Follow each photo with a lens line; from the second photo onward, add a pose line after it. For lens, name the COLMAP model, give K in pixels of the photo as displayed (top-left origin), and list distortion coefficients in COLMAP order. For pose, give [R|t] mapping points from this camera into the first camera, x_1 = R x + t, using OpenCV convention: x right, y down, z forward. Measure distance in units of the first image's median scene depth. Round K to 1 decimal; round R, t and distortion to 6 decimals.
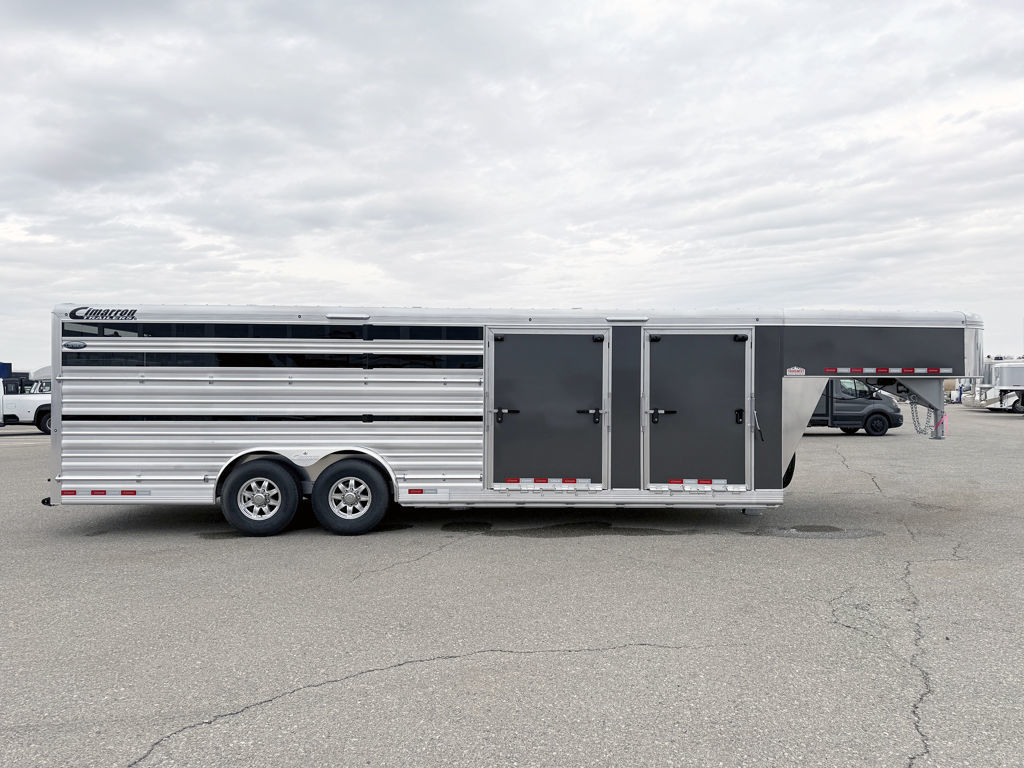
lens RADIAL K [[727.4, 0, 553.5], [0, 727.4, 371.8], [0, 0, 1]] dist [0.043767, -0.028730]
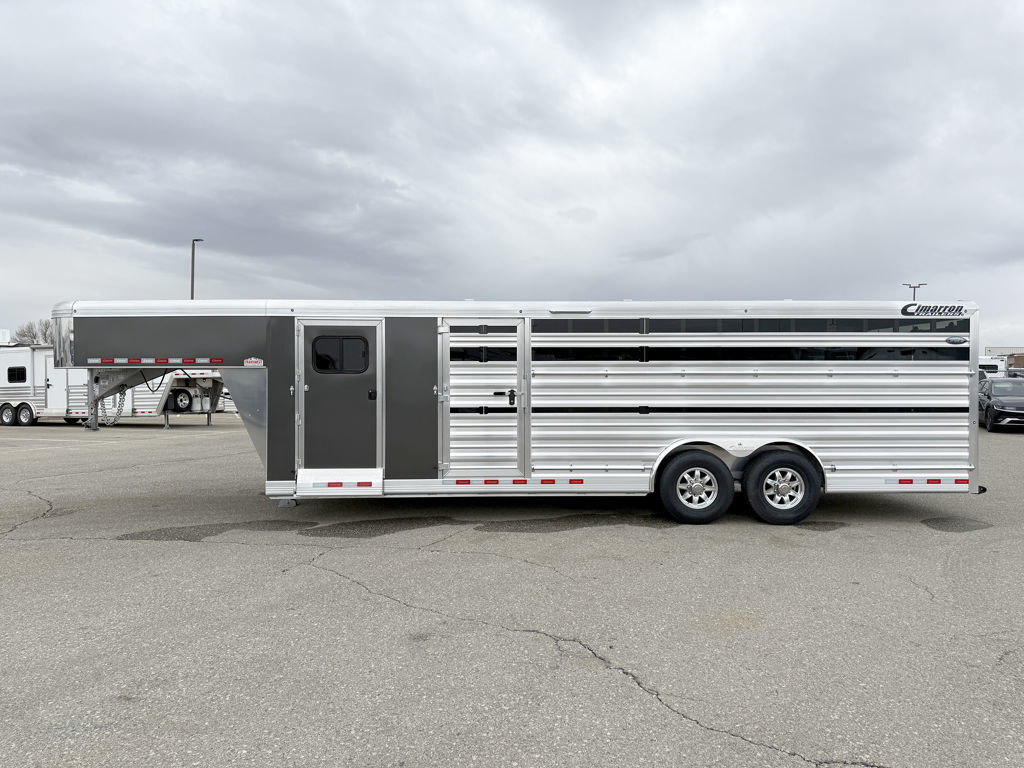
lens RADIAL K [[727.4, 0, 510.4], [0, 727.4, 377.9], [0, 0, 1]] dist [0.043767, -0.028730]
pose [[0.999597, -0.006959, -0.027509, -0.632130], [0.007507, 0.999775, 0.019856, -0.004382], [0.027364, -0.020054, 0.999424, -0.030613]]
